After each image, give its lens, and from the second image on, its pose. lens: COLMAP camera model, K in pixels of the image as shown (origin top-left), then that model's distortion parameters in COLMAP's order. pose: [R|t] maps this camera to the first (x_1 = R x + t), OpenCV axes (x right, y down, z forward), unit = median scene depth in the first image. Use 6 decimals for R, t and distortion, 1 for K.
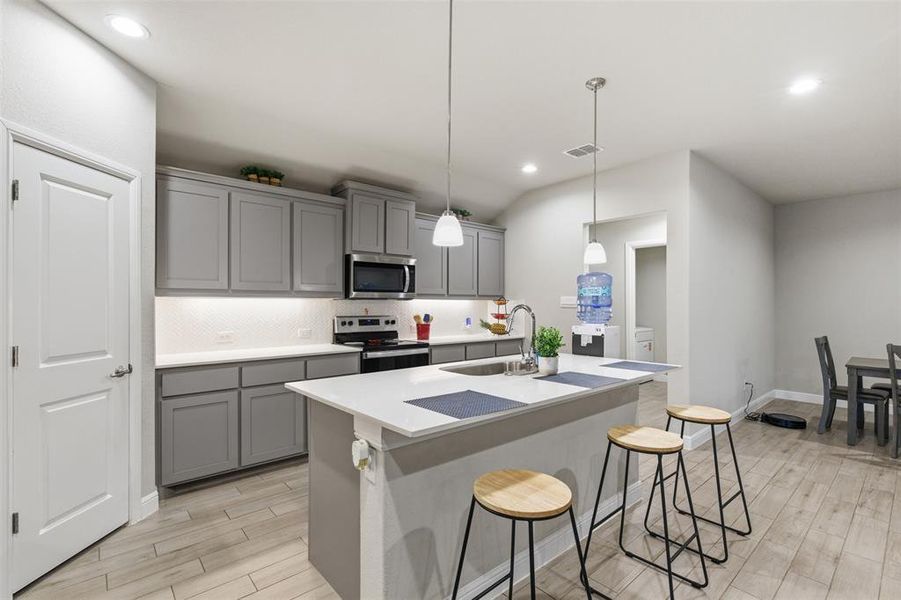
lens RADIAL K [[414.0, 0, 456.4], [0, 414.0, 300.4], [0, 0, 1]] dist [0.012359, -0.000113]
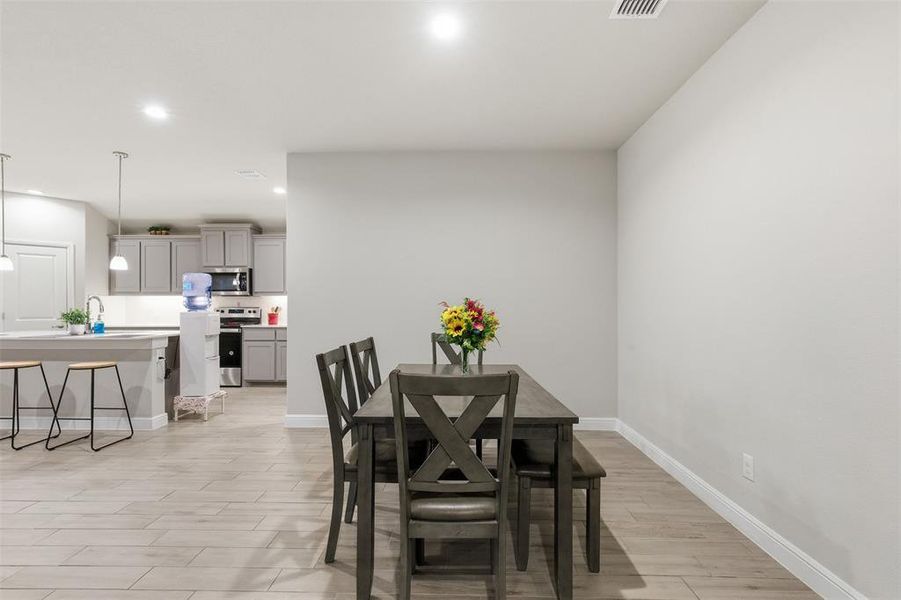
lens RADIAL K [[414.0, 0, 448.3], [0, 414.0, 301.8], [0, 0, 1]] dist [0.012359, -0.000113]
pose [[0.726147, -0.006201, -0.687512, 1.551062], [0.007438, 0.999972, -0.001163, 0.028447], [0.687499, -0.004269, 0.726172, 0.470681]]
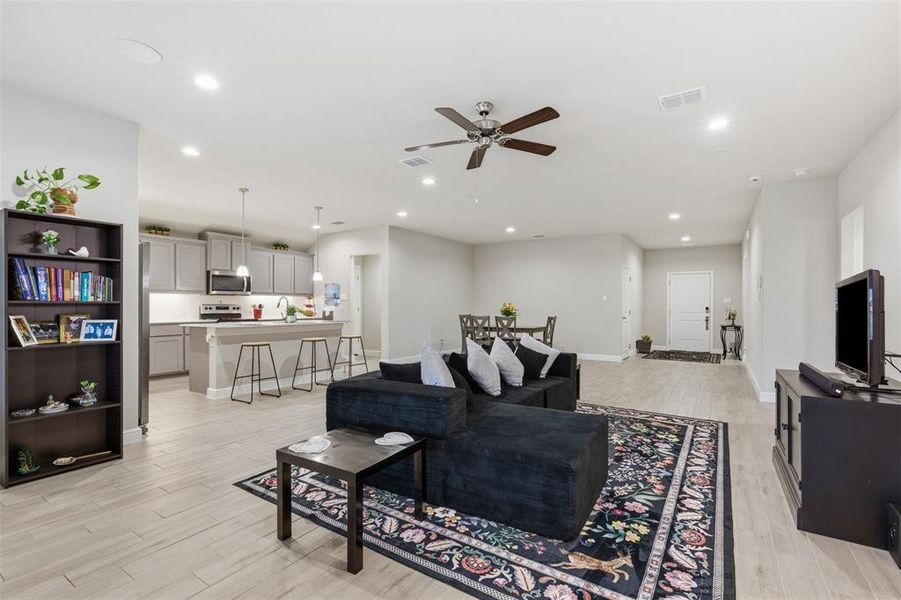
lens RADIAL K [[414.0, 0, 454.2], [0, 414.0, 303.4], [0, 0, 1]] dist [0.012359, -0.000113]
pose [[0.966168, 0.001363, 0.257910, 0.321512], [-0.002830, 0.999982, 0.005315, 0.022520], [-0.257898, -0.005865, 0.966154, -1.085724]]
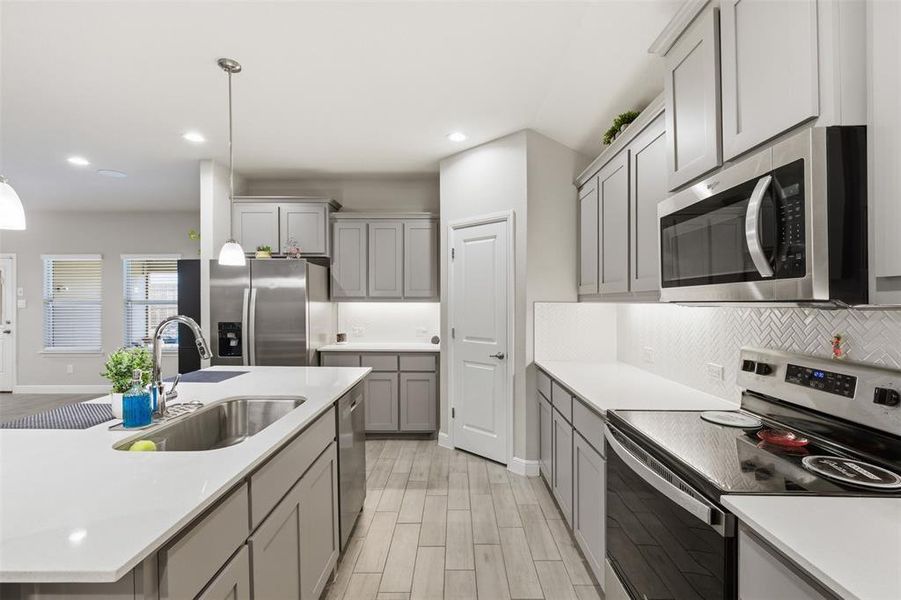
lens RADIAL K [[414.0, 0, 450.7], [0, 414.0, 302.3], [0, 0, 1]] dist [0.012359, -0.000113]
pose [[-0.675214, 0.000099, -0.737622, 0.223509], [0.005210, 0.999976, -0.004635, -0.004492], [0.737603, -0.006972, -0.675198, 1.112523]]
